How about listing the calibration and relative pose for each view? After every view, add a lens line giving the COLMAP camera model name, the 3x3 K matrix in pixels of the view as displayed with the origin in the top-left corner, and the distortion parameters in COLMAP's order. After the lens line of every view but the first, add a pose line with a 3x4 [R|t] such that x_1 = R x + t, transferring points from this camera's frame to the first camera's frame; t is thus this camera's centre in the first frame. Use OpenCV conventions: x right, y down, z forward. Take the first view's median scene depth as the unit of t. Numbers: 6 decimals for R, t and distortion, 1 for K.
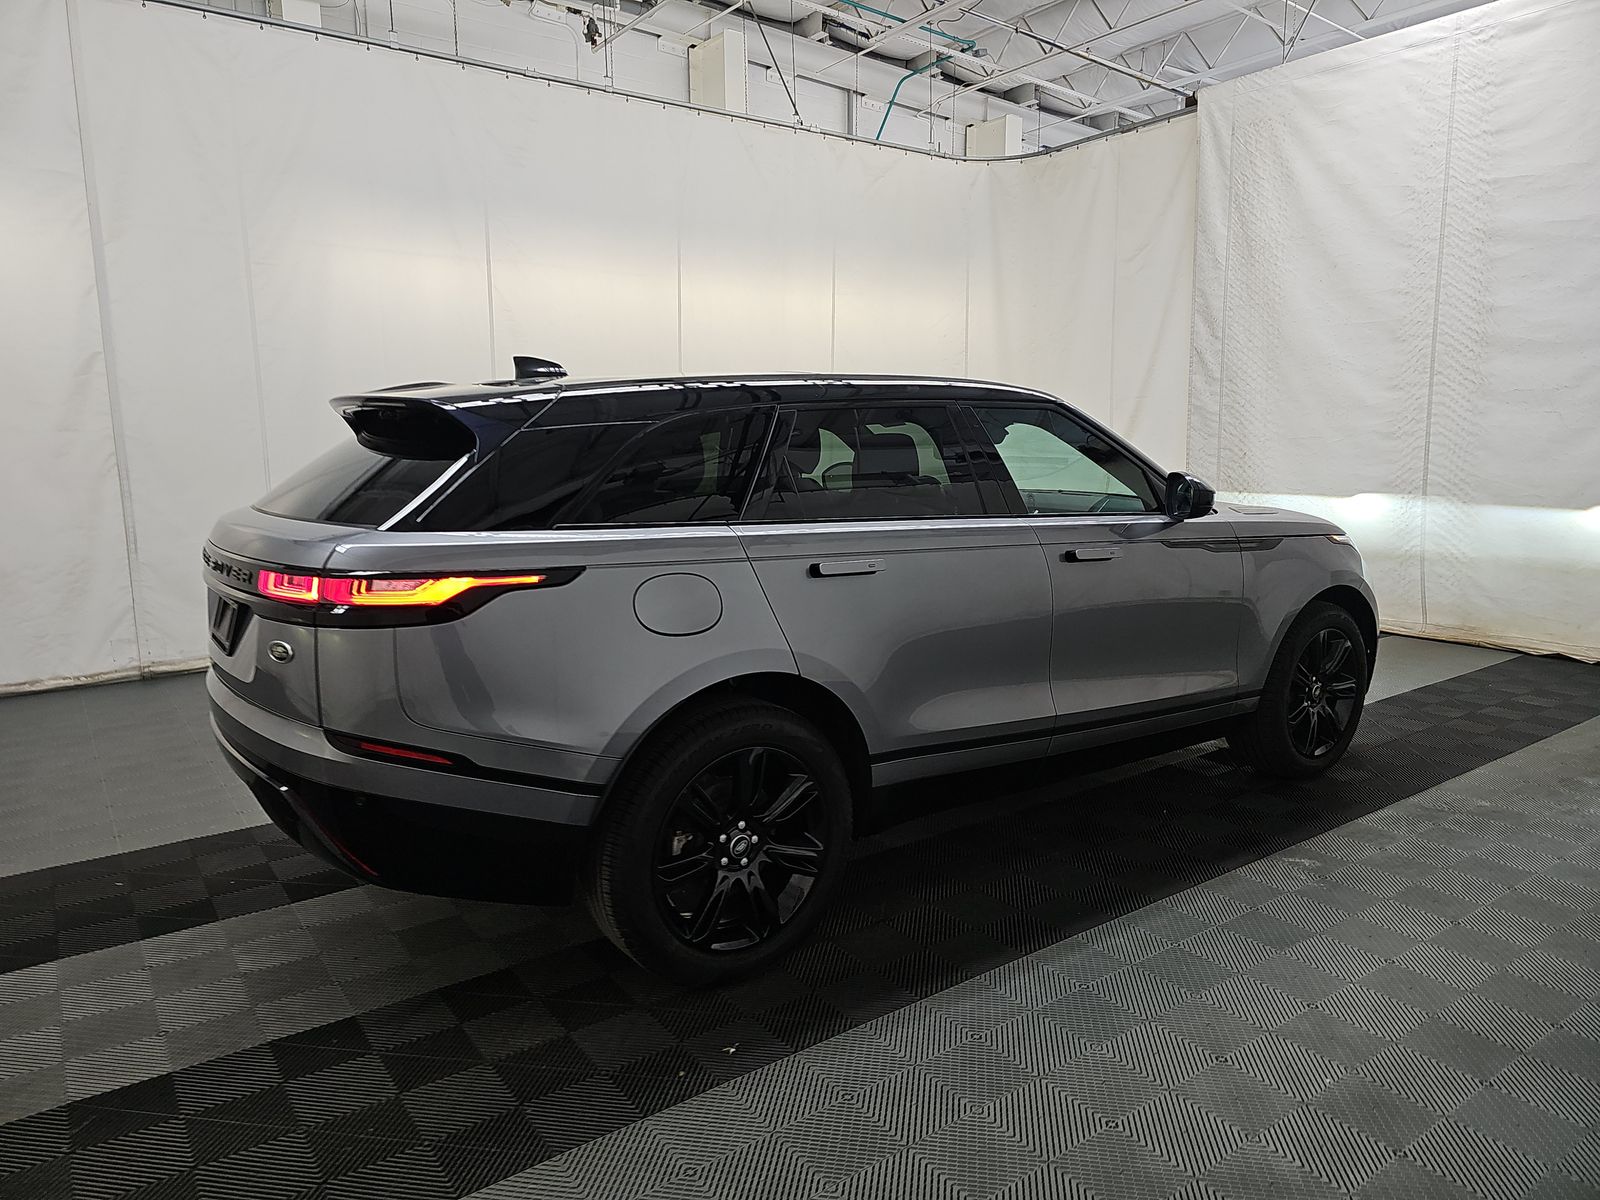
lens RADIAL K [[1071.9, 0, 785.5], [0, 1071.9, 598.7], [0, 0, 1]] dist [0.045788, -0.034464]
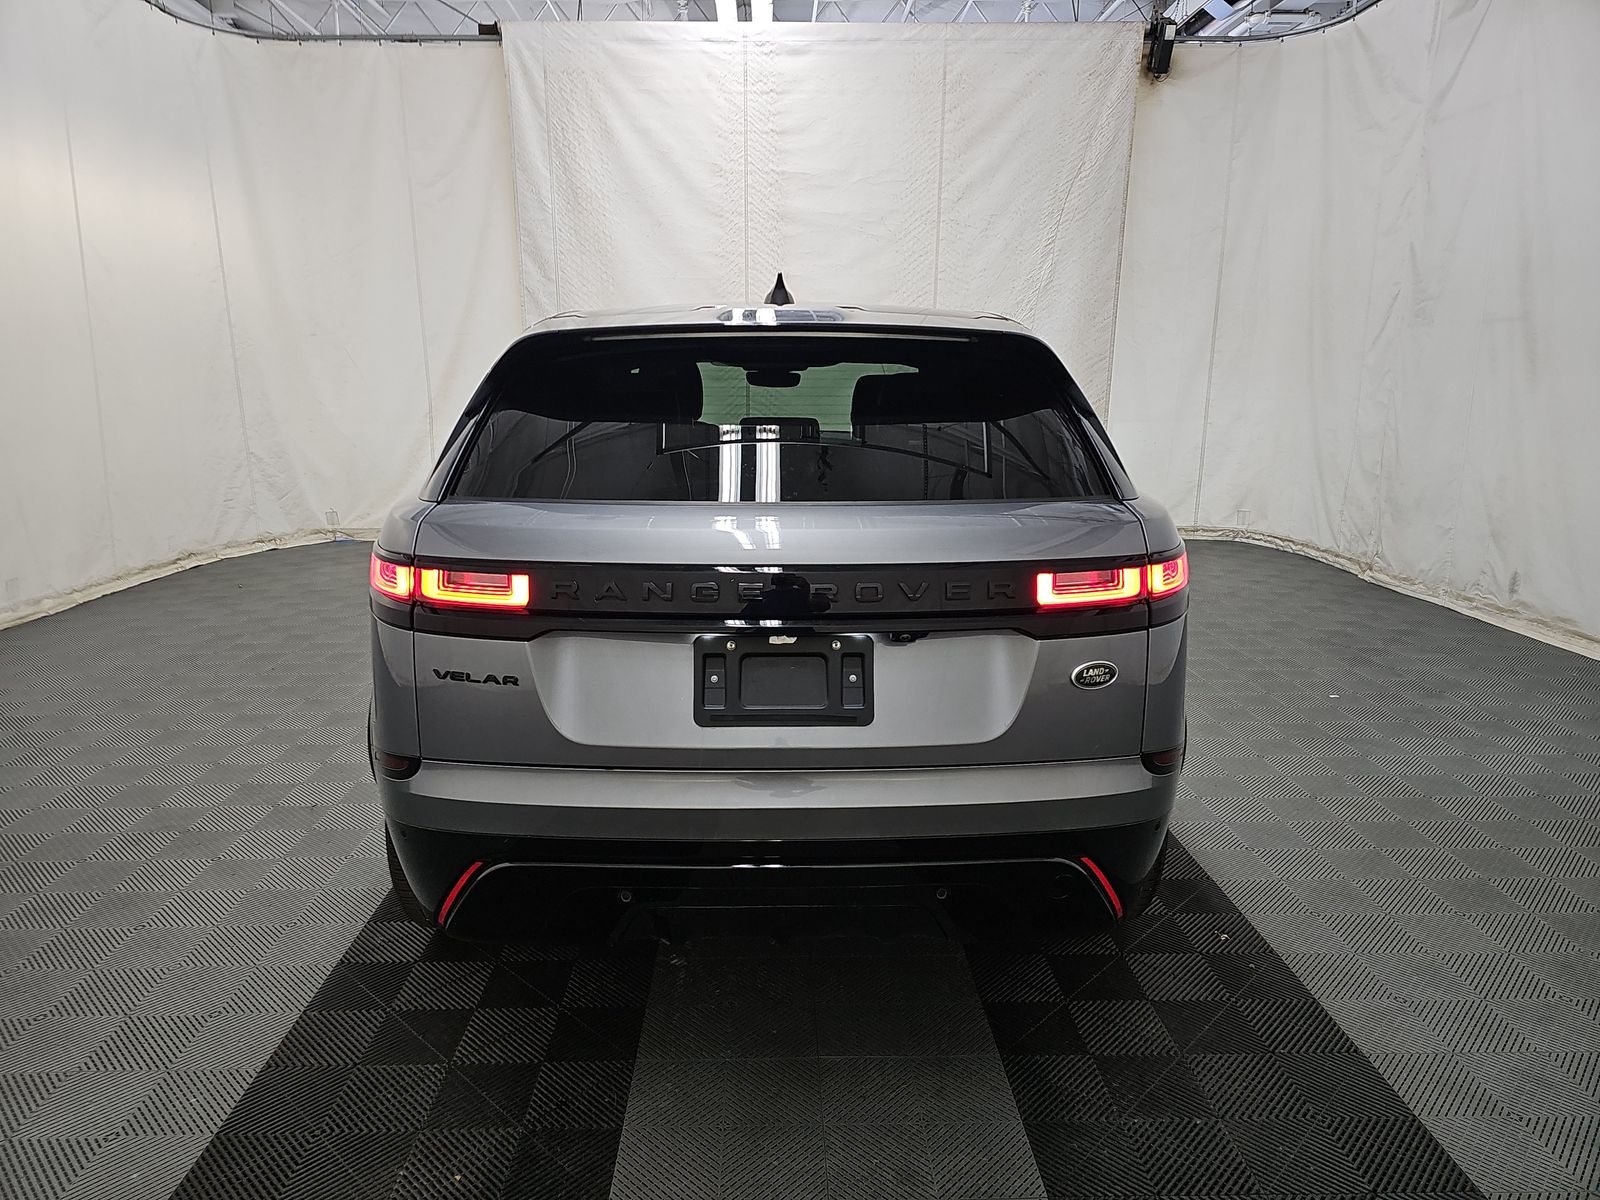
lens RADIAL K [[1071.9, 0, 792.1], [0, 1071.9, 608.2], [0, 0, 1]] dist [0.045788, -0.034464]
pose [[0.563570, -0.170828, 0.808212, -0.413462], [0.123677, 0.984805, 0.121913, -0.034413], [-0.816758, 0.031251, 0.576134, 0.265315]]
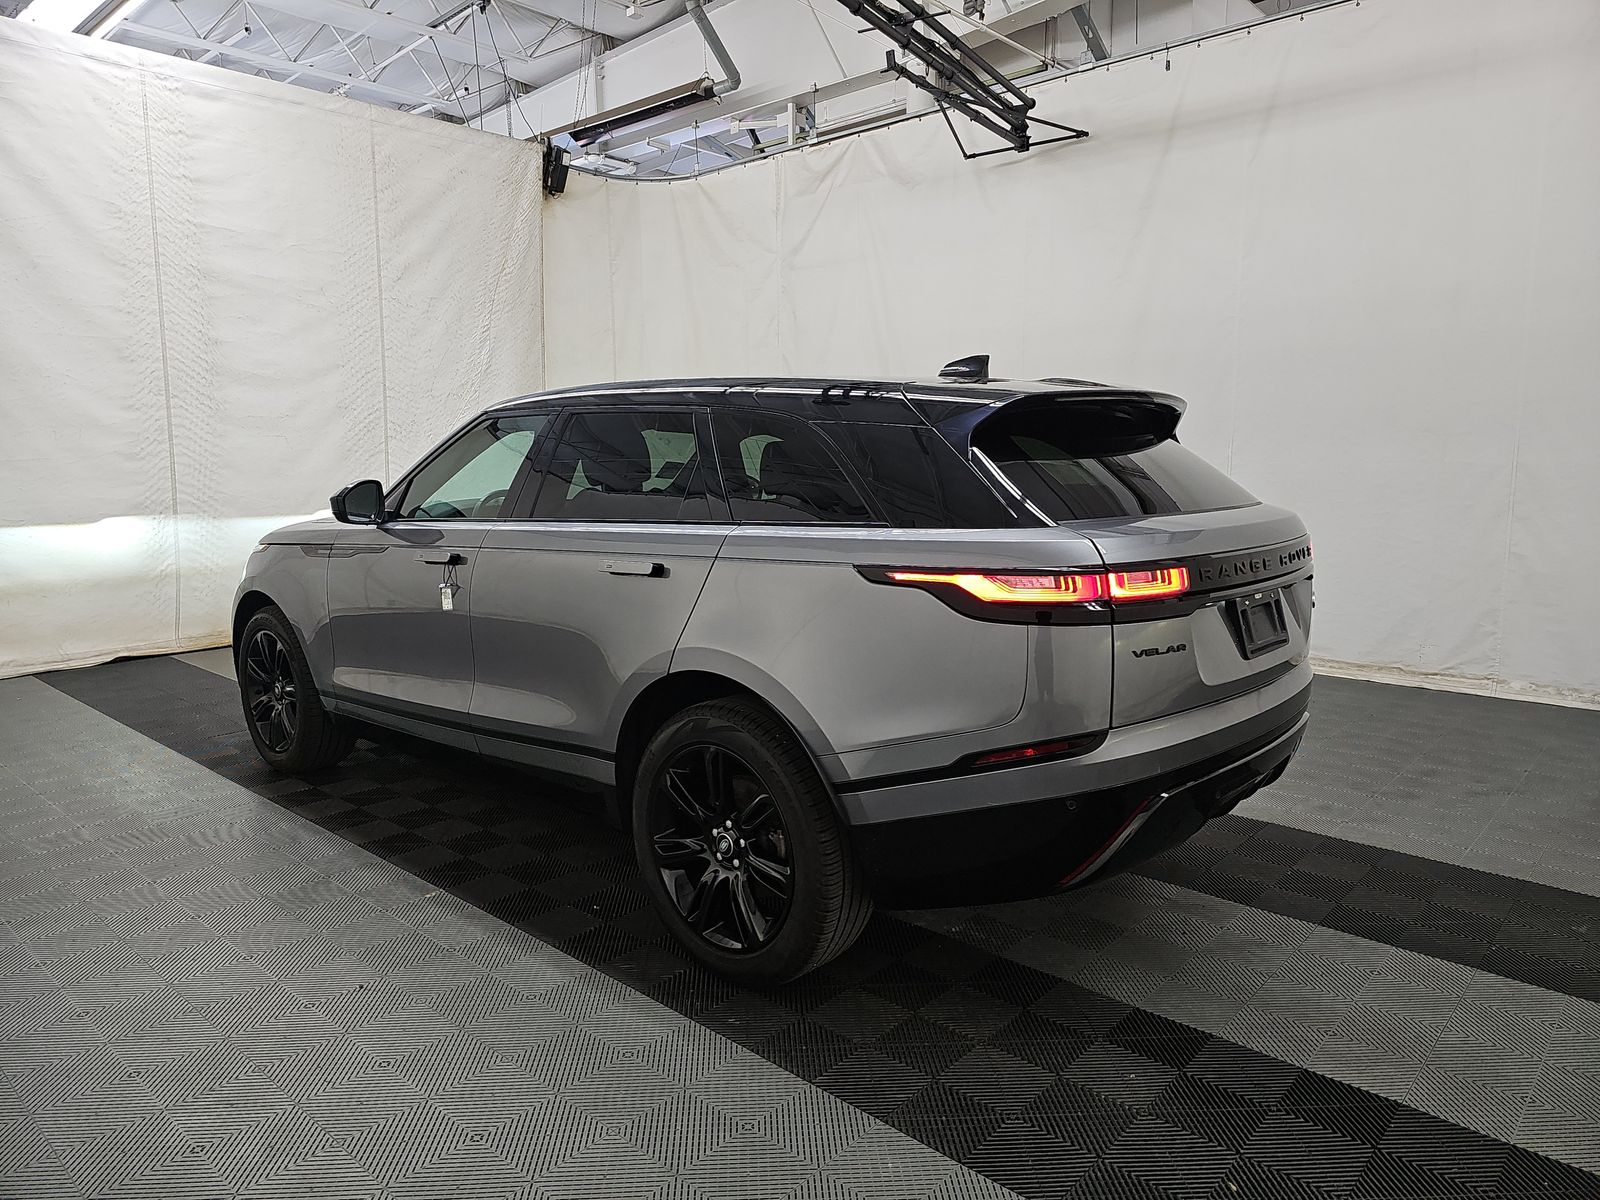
lens RADIAL K [[1071.9, 0, 804.4], [0, 1071.9, 610.1], [0, 0, 1]] dist [0.045788, -0.034464]
pose [[-0.213963, -0.130926, 0.968028, -0.557053], [0.161349, 0.972629, 0.167211, -0.084190], [-0.963424, 0.191967, -0.186982, 0.646403]]
